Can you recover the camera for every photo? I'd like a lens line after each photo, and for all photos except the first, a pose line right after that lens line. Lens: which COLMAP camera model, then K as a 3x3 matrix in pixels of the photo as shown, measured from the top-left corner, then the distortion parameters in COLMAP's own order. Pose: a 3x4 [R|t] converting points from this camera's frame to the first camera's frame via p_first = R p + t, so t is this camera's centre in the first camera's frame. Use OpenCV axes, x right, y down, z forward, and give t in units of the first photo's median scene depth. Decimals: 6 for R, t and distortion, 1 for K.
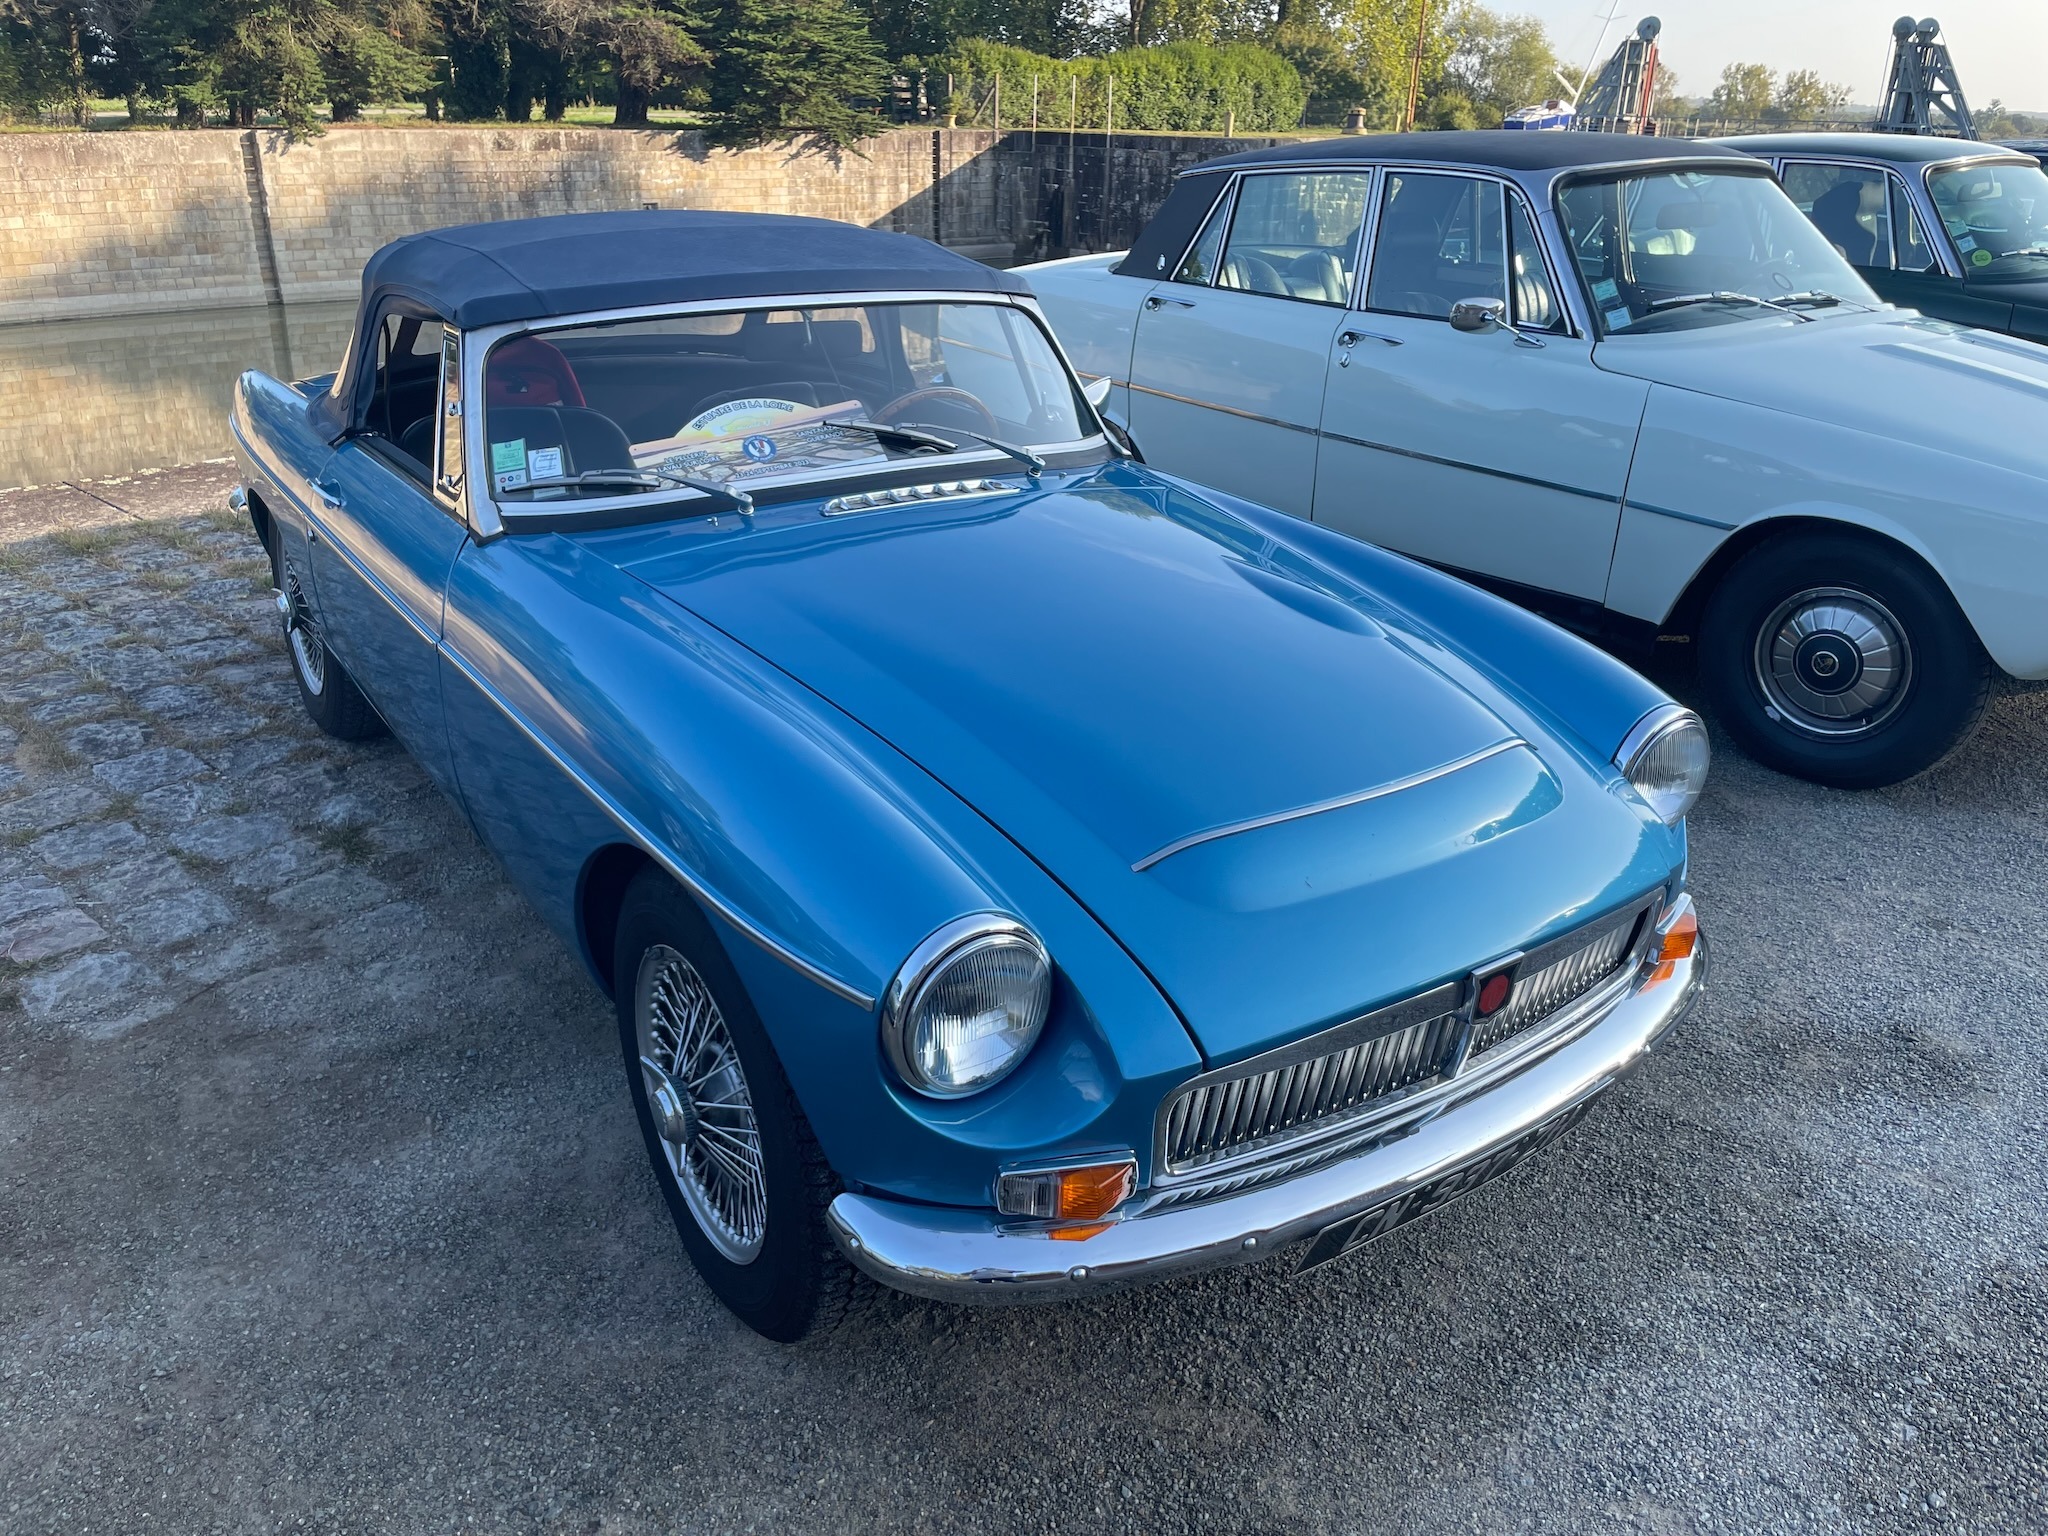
lens RADIAL K [[1555.2, 0, 1022.6], [0, 1555.2, 763.7], [0, 0, 1]] dist [0.088490, -0.123069]
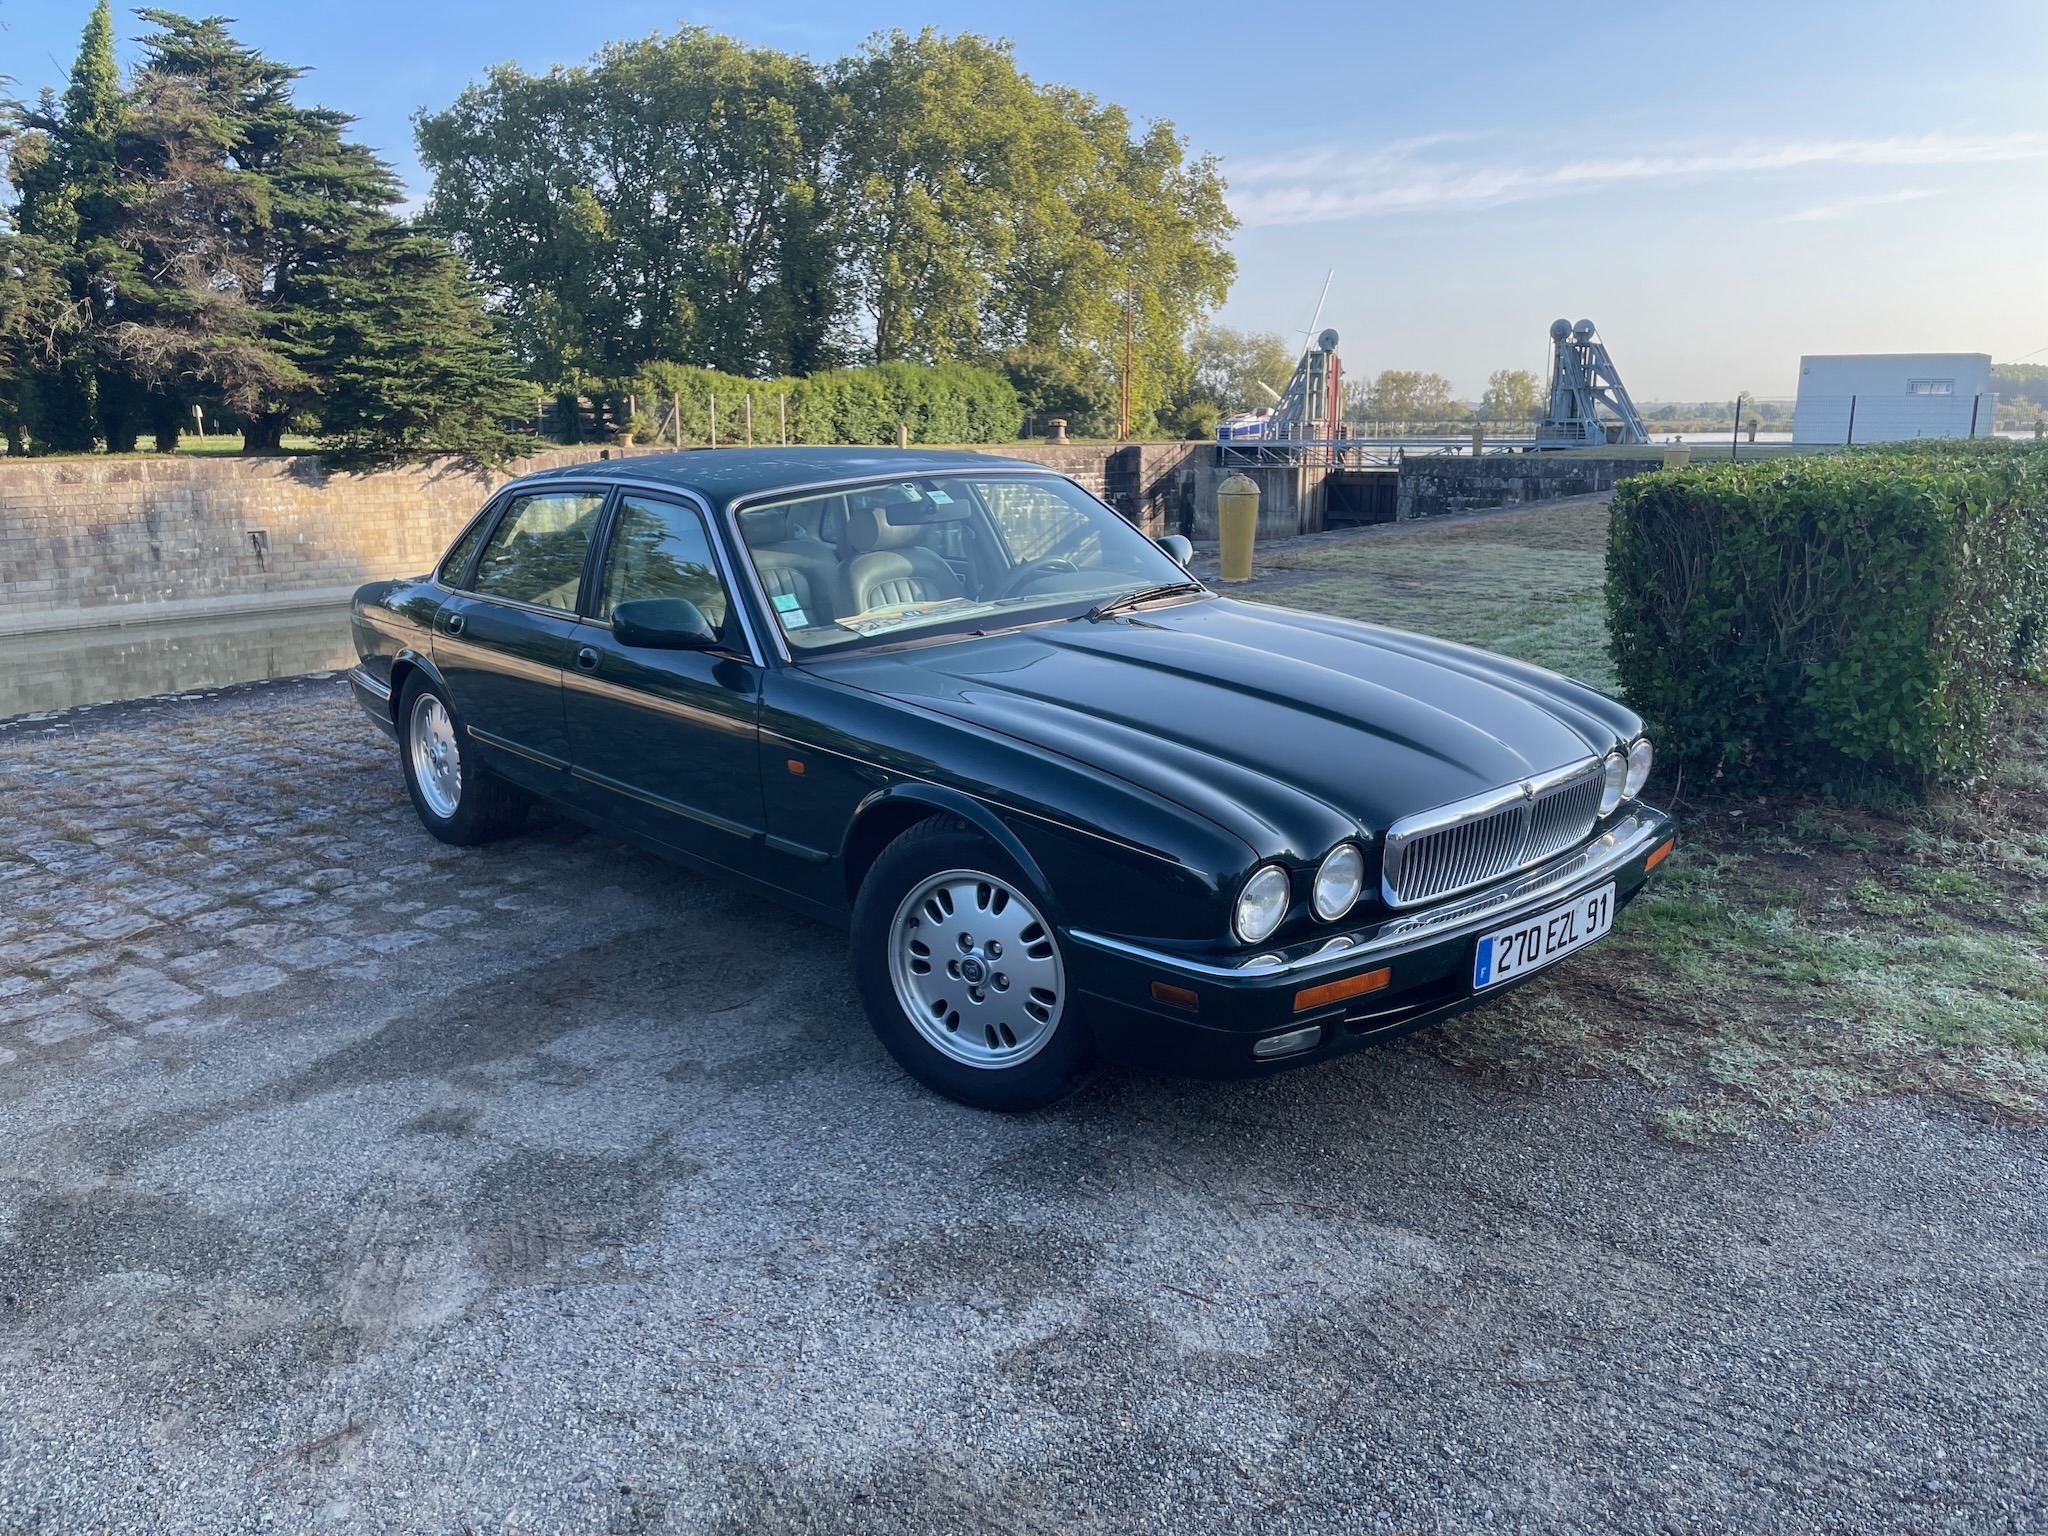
lens RADIAL K [[1555.2, 0, 1014.8], [0, 1555.2, 759.6], [0, 0, 1]] dist [0.088490, -0.123069]
pose [[0.995380, -0.043646, 0.085523, 0.120615], [0.058465, 0.982061, -0.179271, -0.030192], [-0.076164, 0.183443, 0.980075, 0.076715]]
